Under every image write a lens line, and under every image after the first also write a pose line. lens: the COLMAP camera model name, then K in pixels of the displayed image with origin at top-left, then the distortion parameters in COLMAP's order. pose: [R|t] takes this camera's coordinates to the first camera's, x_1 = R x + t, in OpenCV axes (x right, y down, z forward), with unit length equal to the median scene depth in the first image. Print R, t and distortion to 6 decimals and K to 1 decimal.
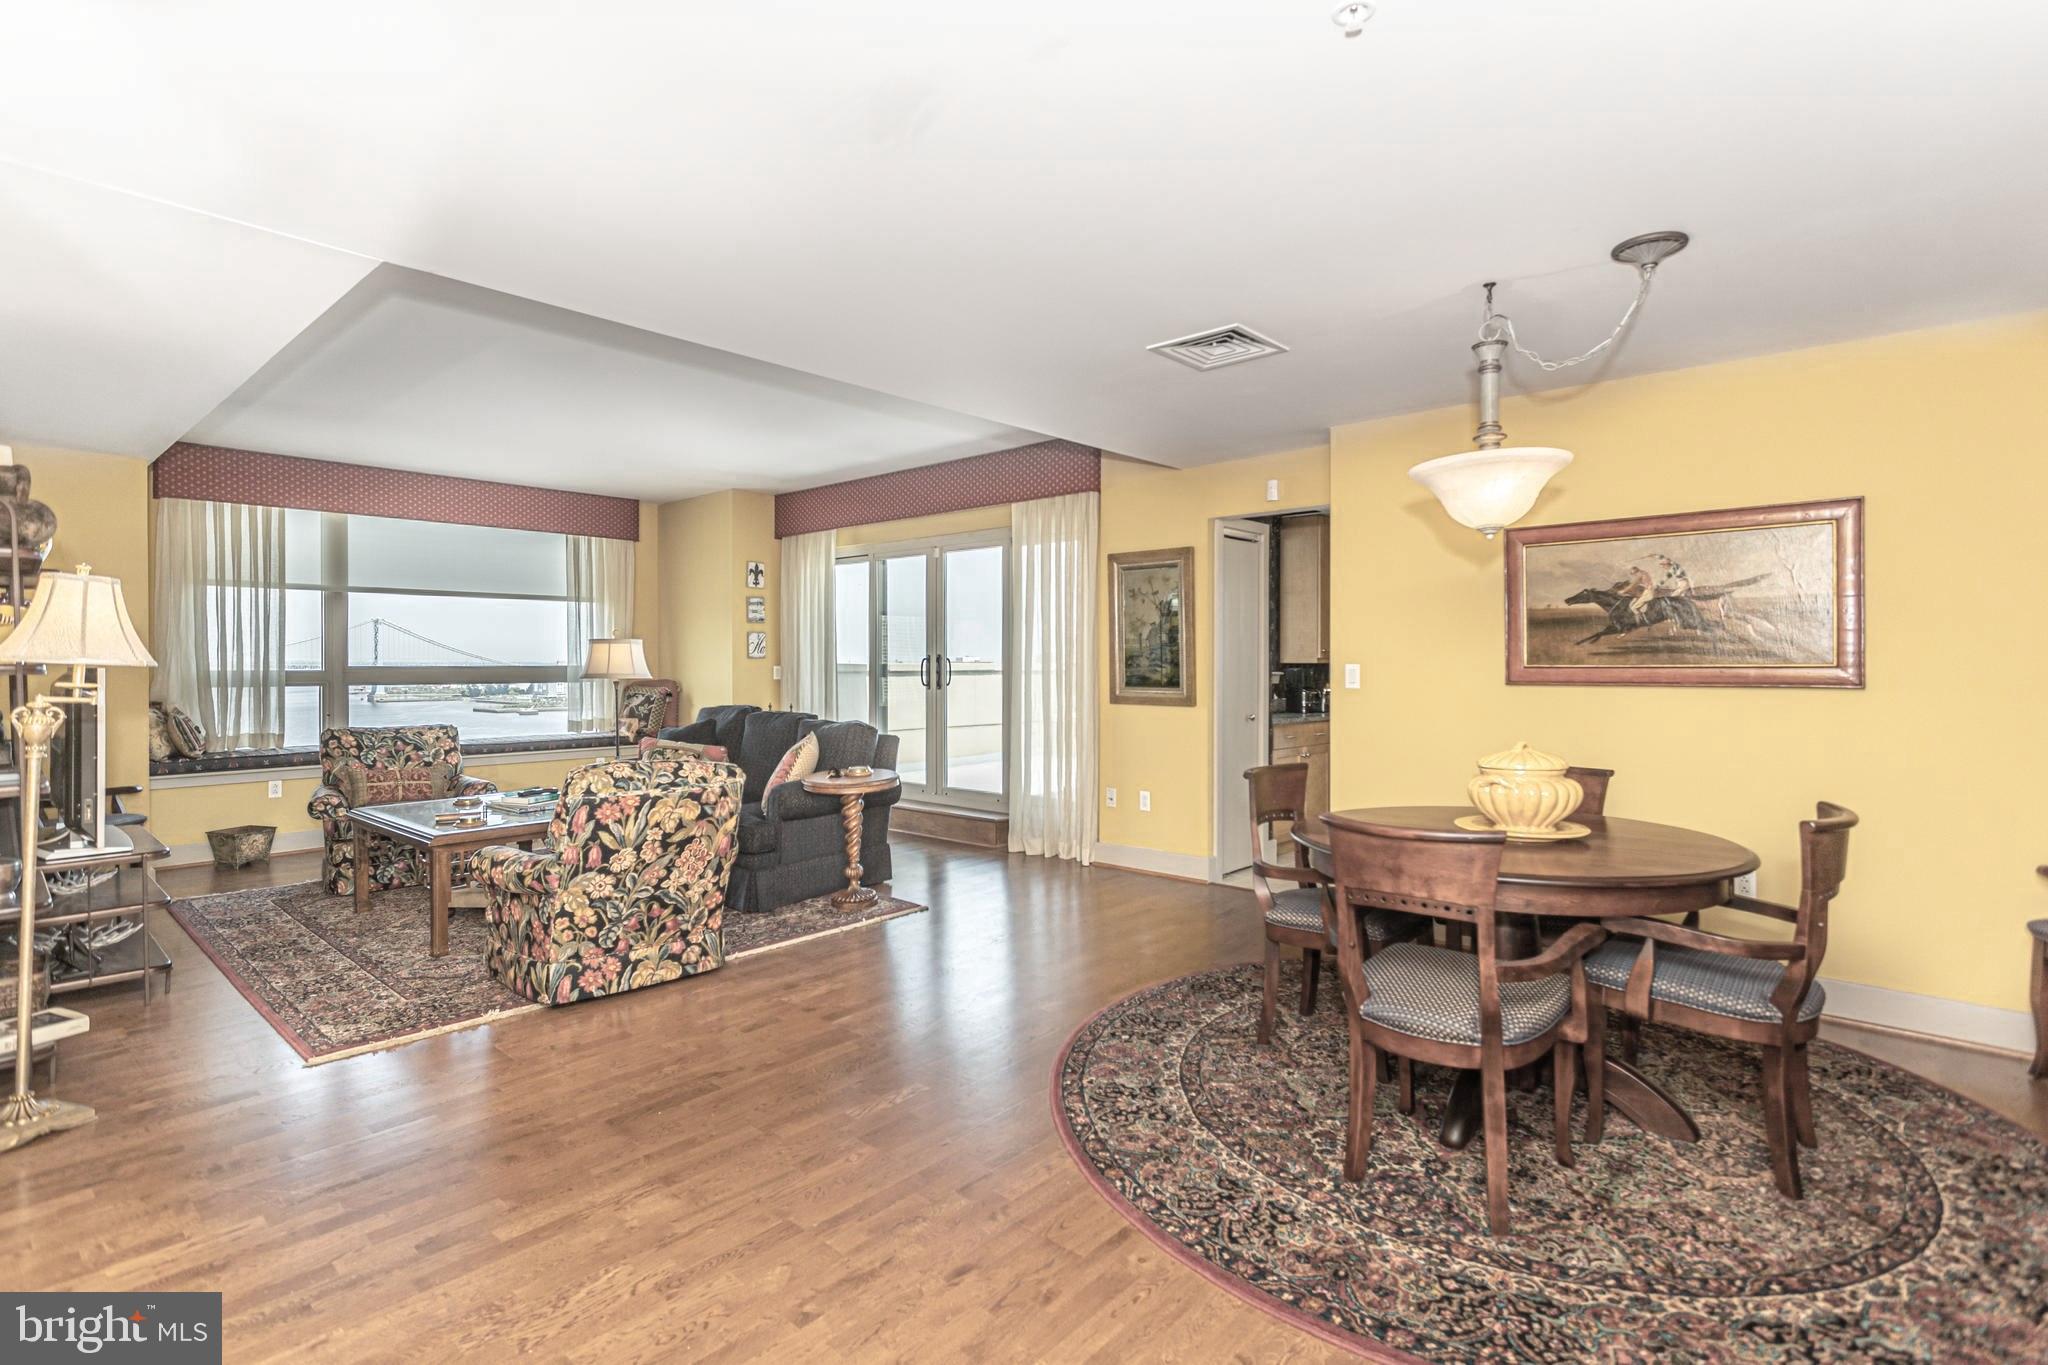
lens RADIAL K [[974.9, 0, 1024.0], [0, 974.9, 682.5], [0, 0, 1]] dist [-0.002394, 0.000832]
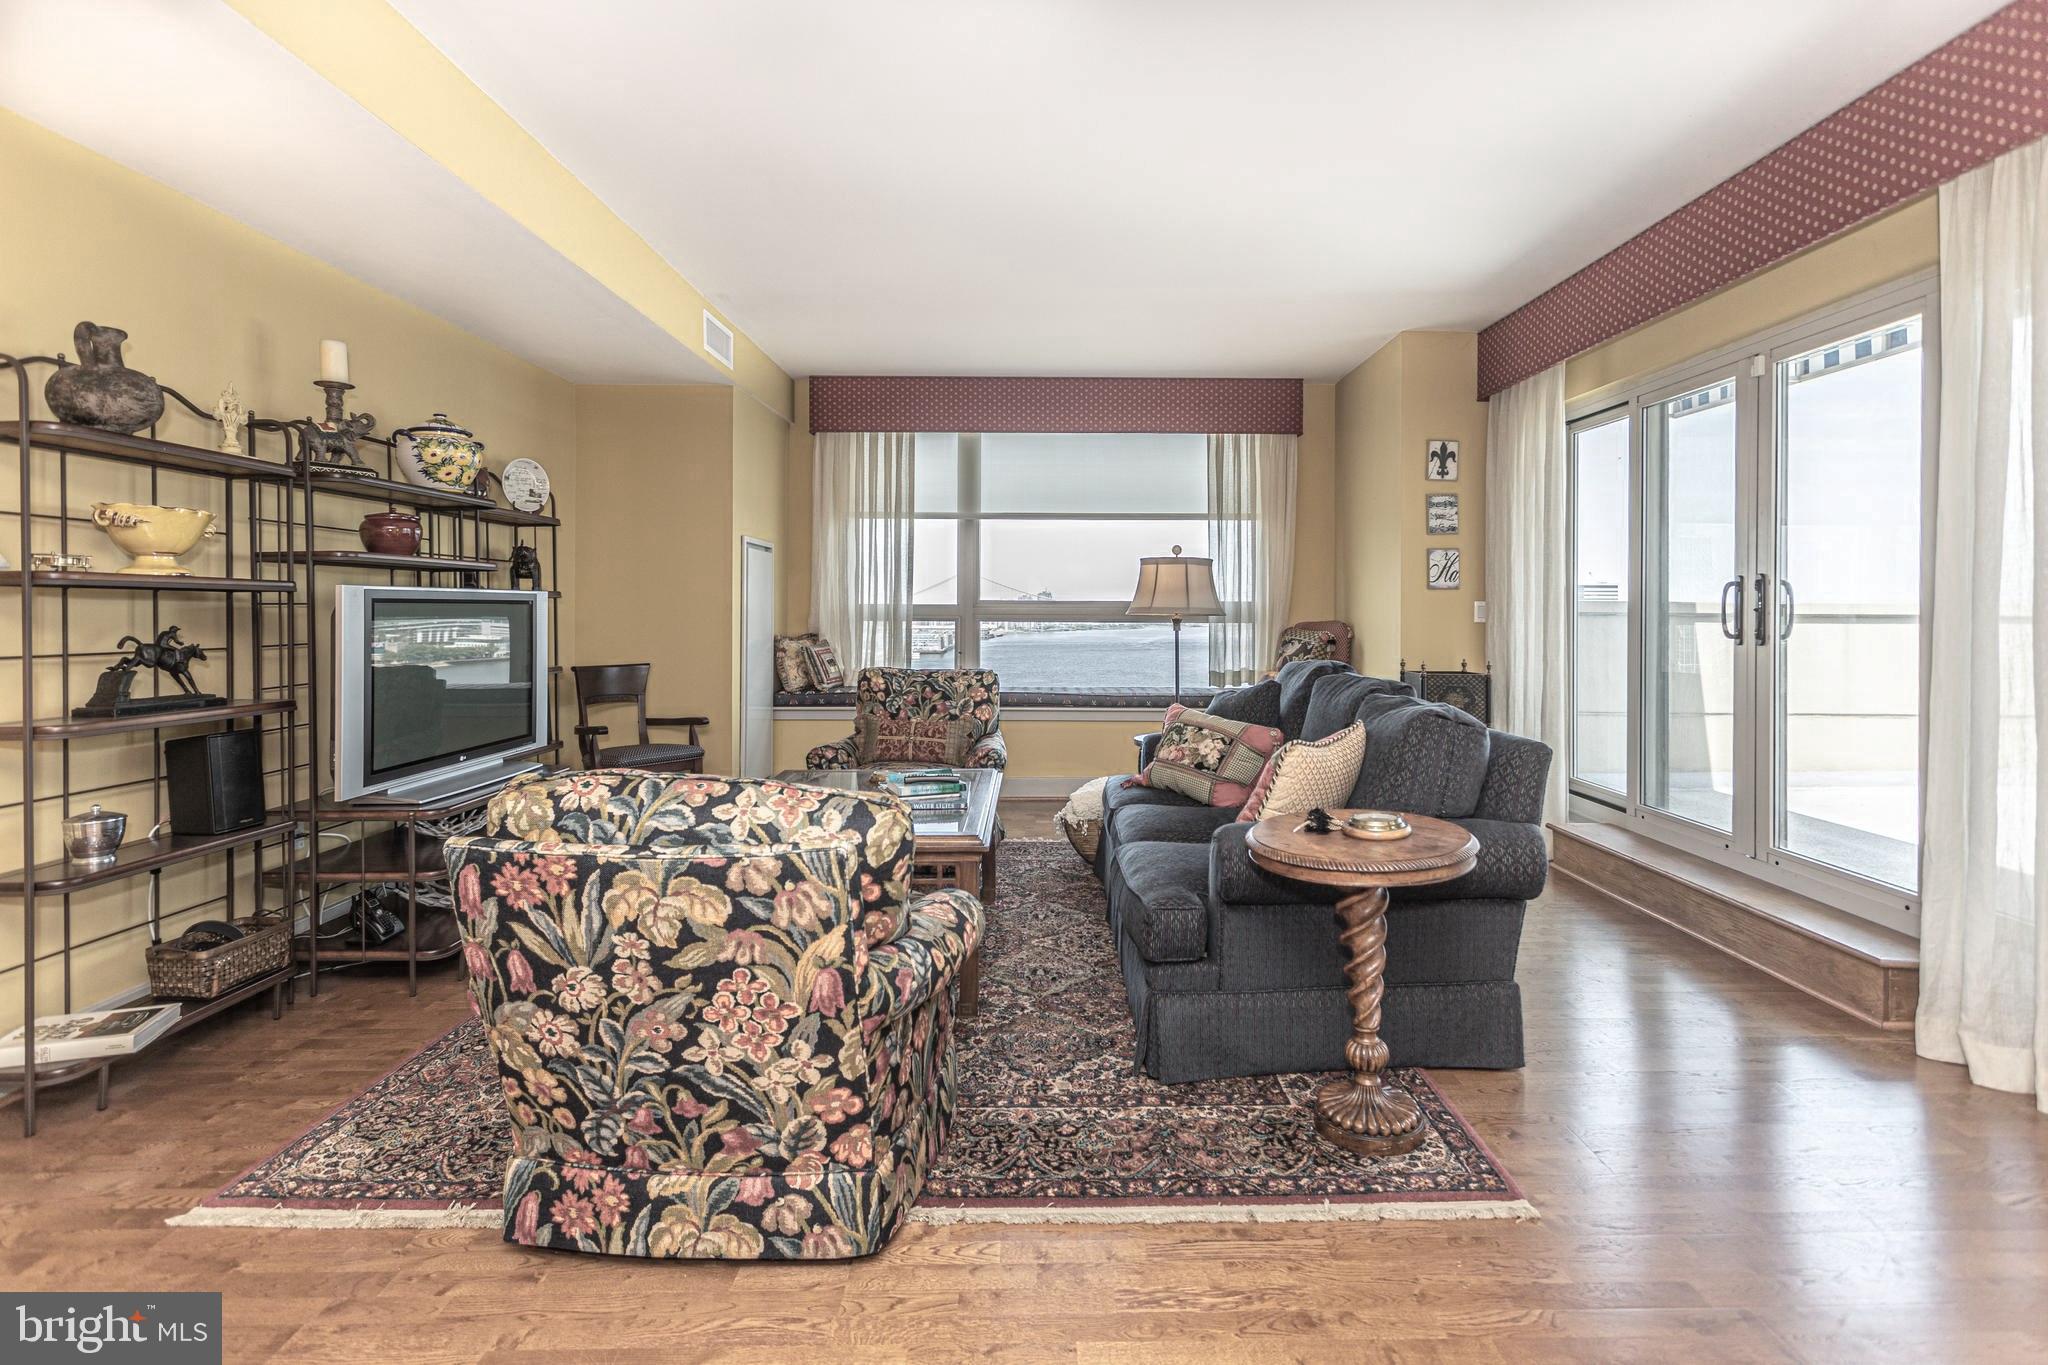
lens RADIAL K [[1001.4, 0, 1029.9], [0, 1001.4, 616.9], [0, 0, 1]] dist [0.001758, 0.000183]
pose [[0.674973, 0.008250, -0.737796, 0.070848], [-0.018290, 0.999817, -0.005552, 0.005573], [0.737616, 0.017242, 0.675001, 0.768122]]
